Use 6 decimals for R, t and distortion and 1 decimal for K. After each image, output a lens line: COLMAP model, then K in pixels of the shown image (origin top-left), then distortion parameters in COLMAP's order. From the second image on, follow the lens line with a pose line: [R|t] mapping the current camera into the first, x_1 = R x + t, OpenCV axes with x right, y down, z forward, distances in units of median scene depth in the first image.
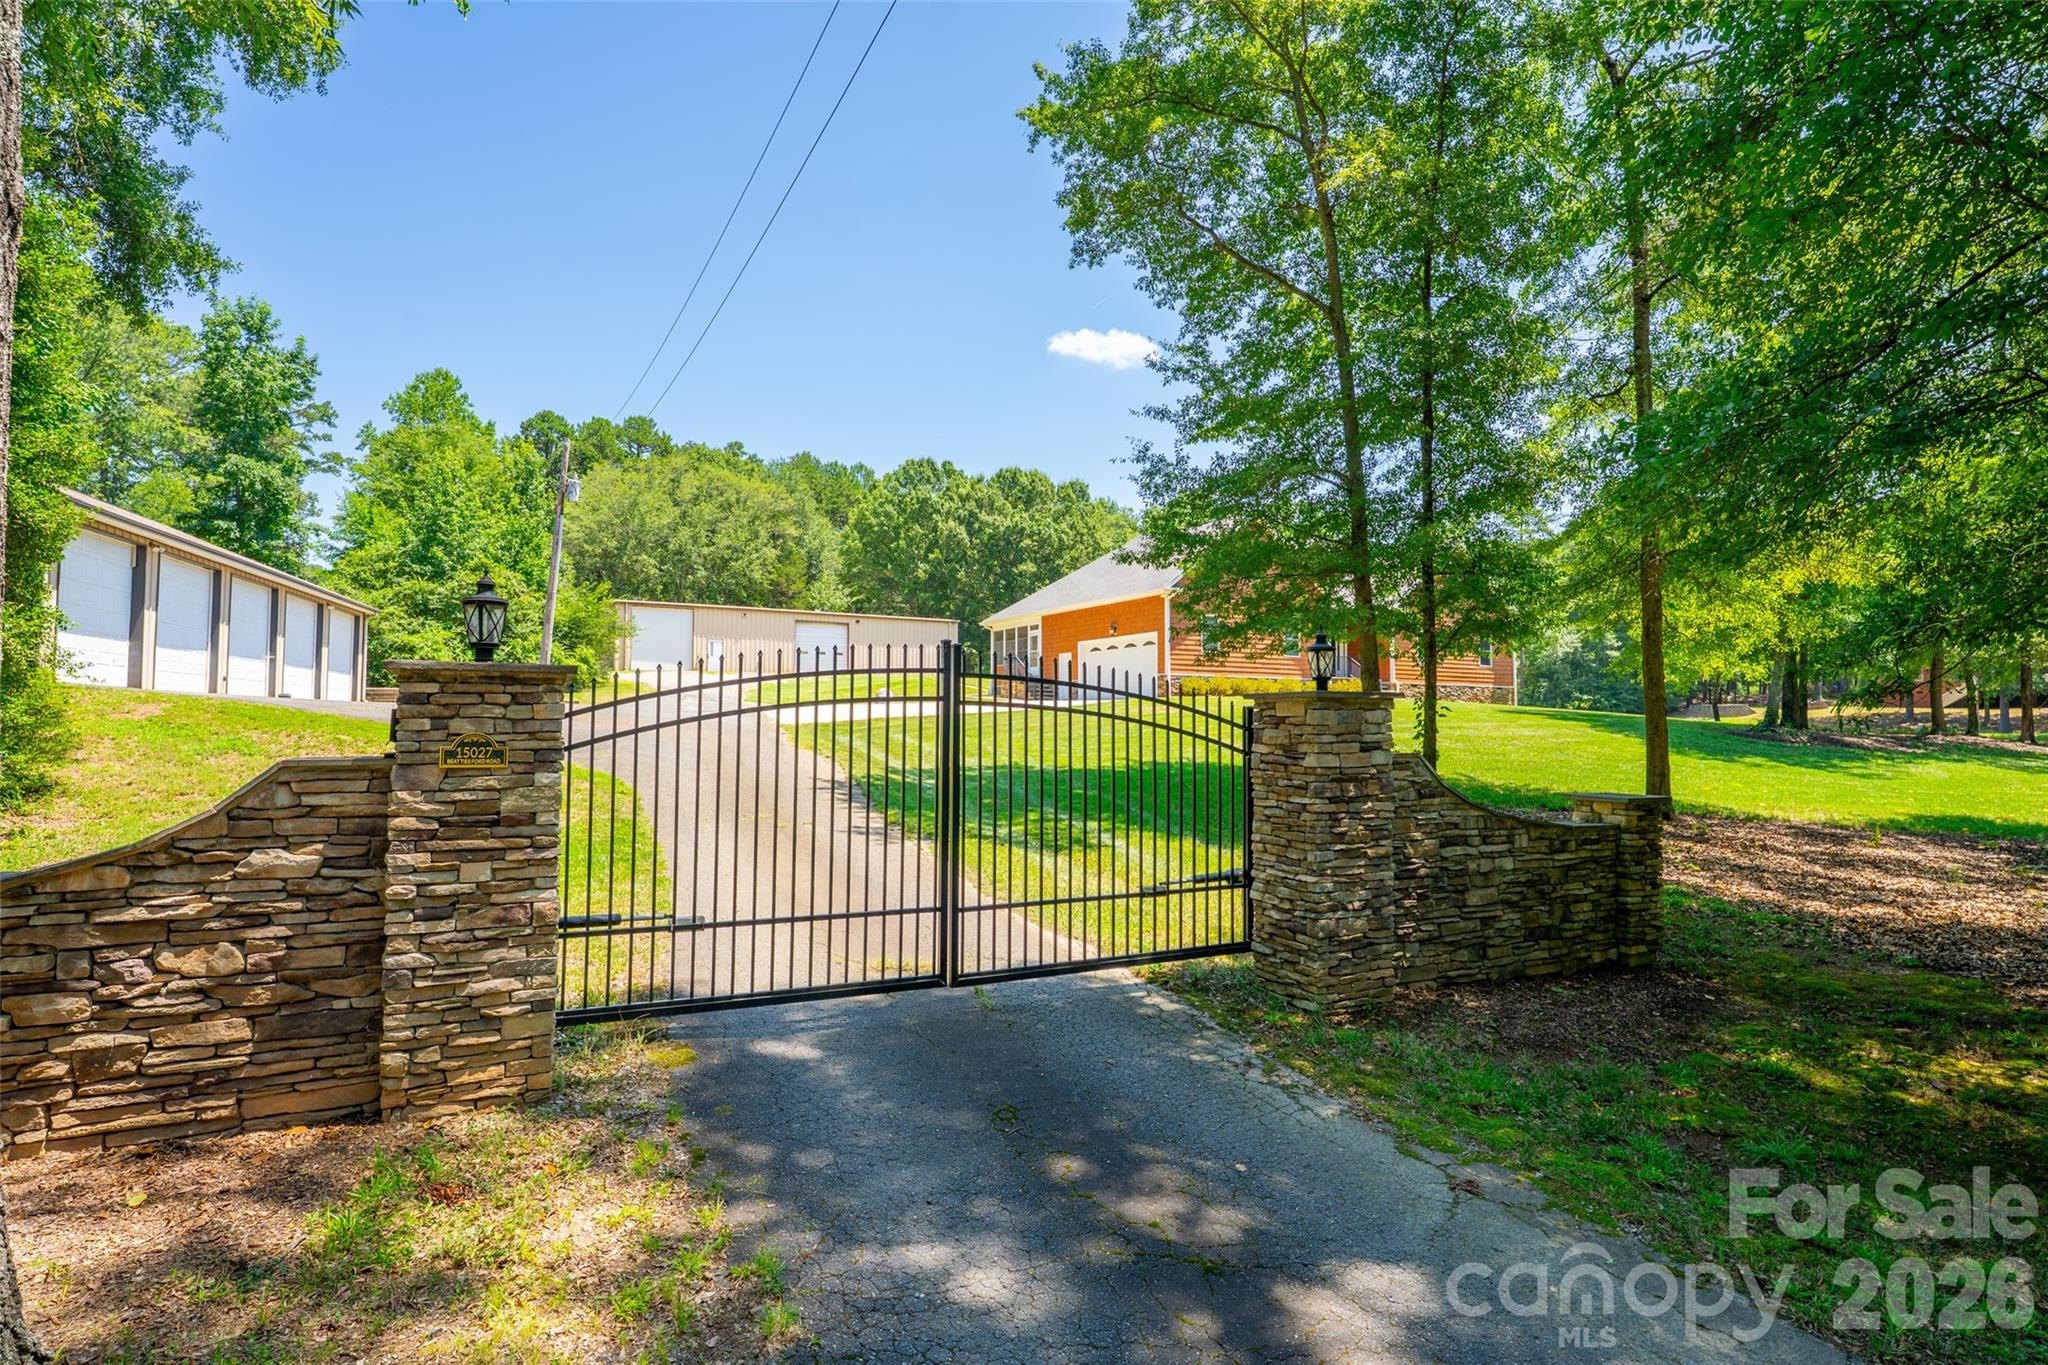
lens RADIAL K [[1077.0, 0, 1021.7], [0, 1077.0, 677.4], [0, 0, 1]] dist [-0.003076, 0.000062]
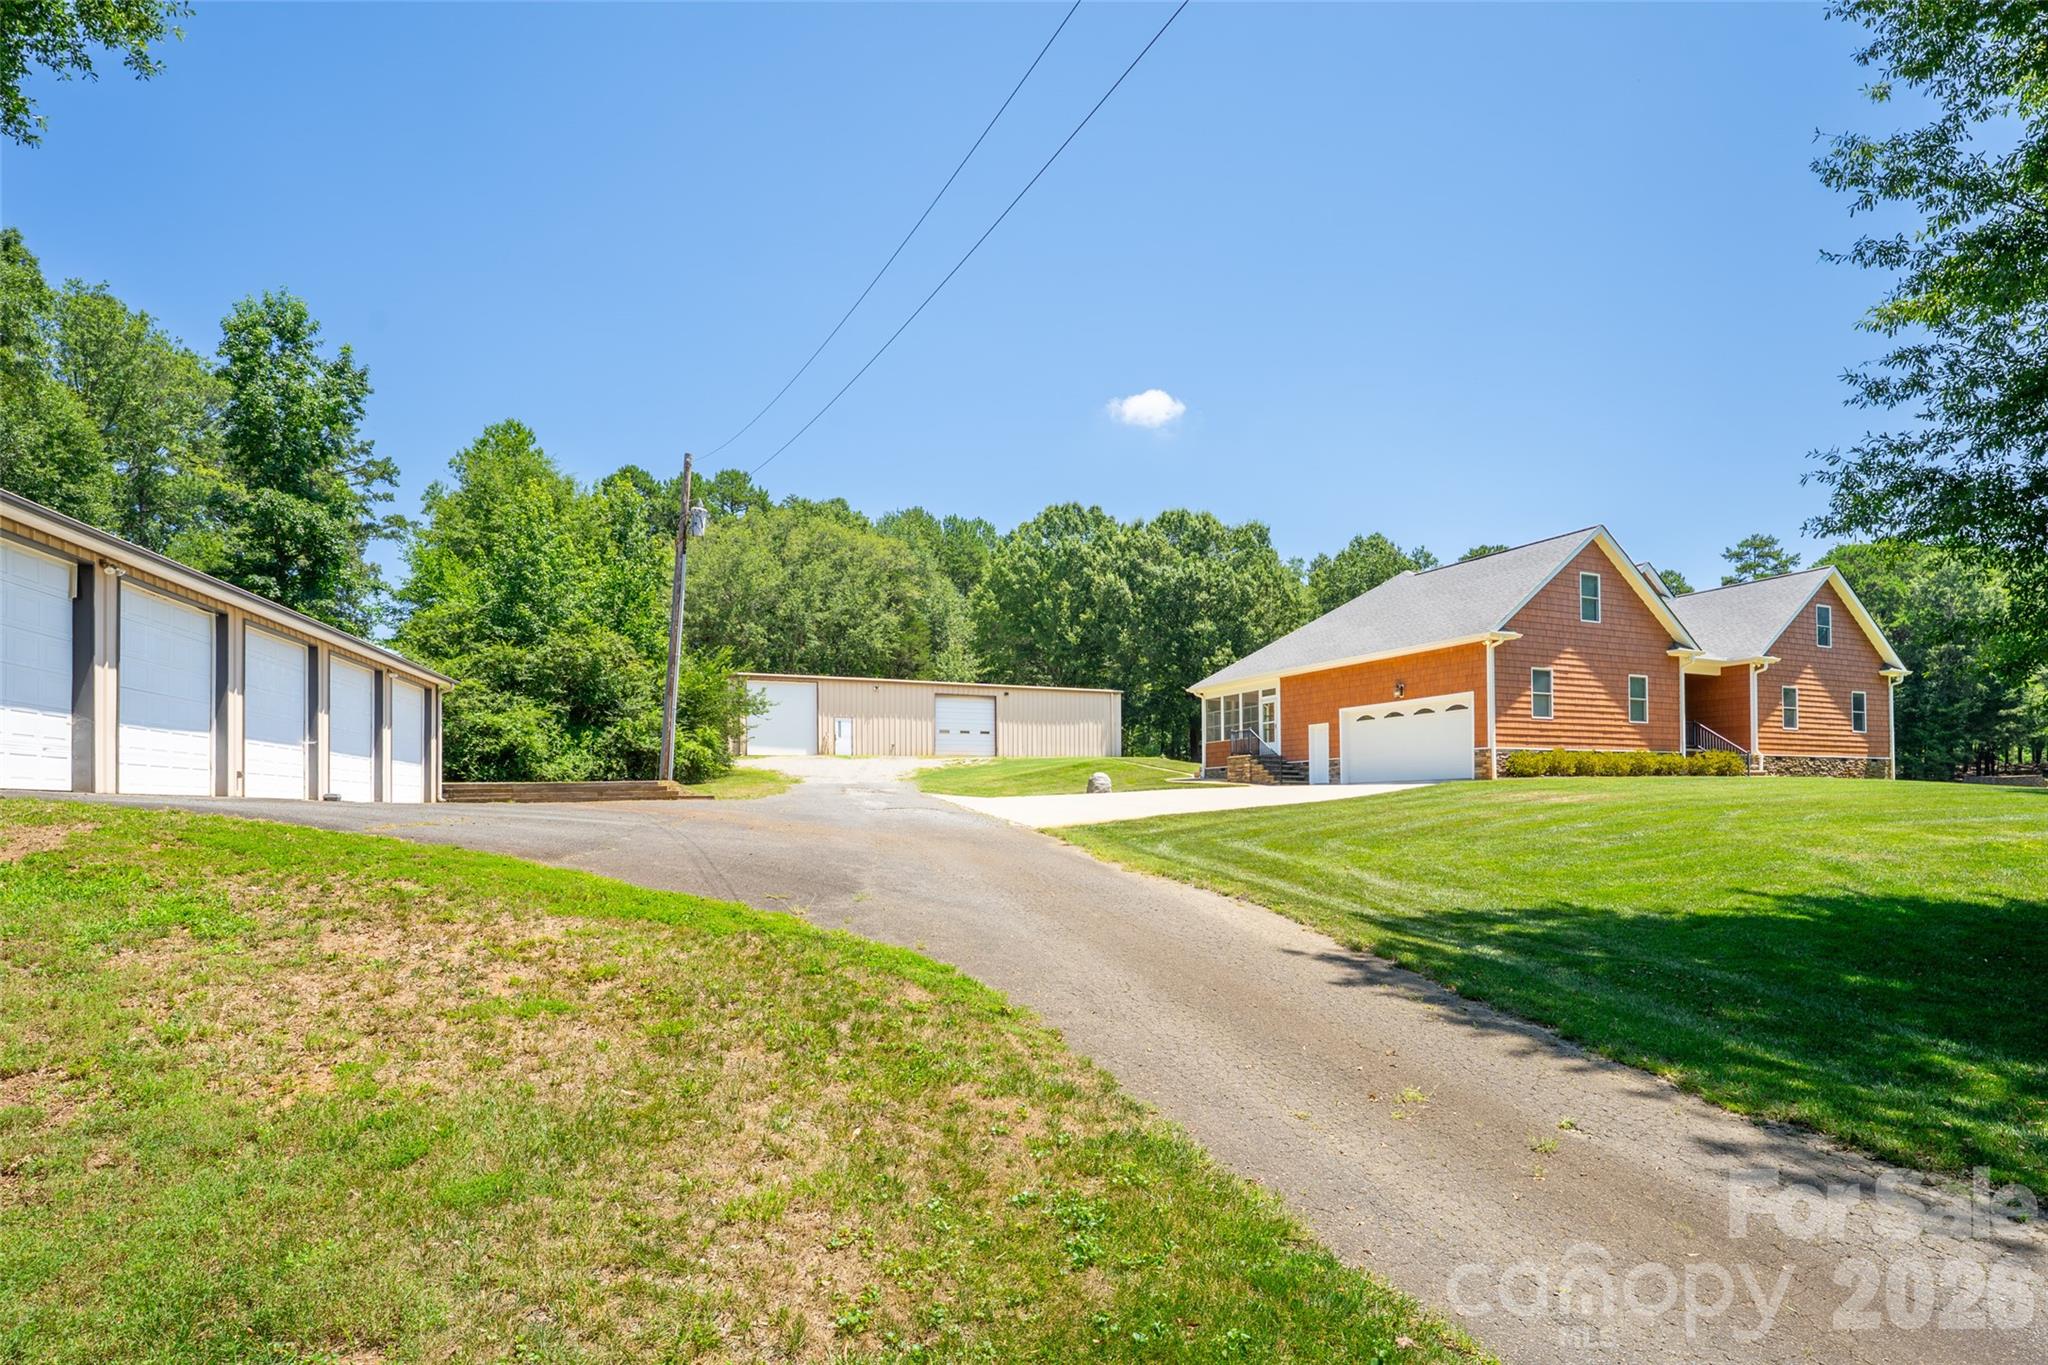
lens RADIAL K [[1077.0, 0, 1043.5], [0, 1077.0, 800.2], [0, 0, 1]] dist [-0.003076, 0.000062]
pose [[0.999186, -0.014370, -0.037692, -0.118673], [0.015801, 0.999155, 0.037938, 0.000020], [0.037115, -0.038502, 0.998569, 0.193752]]
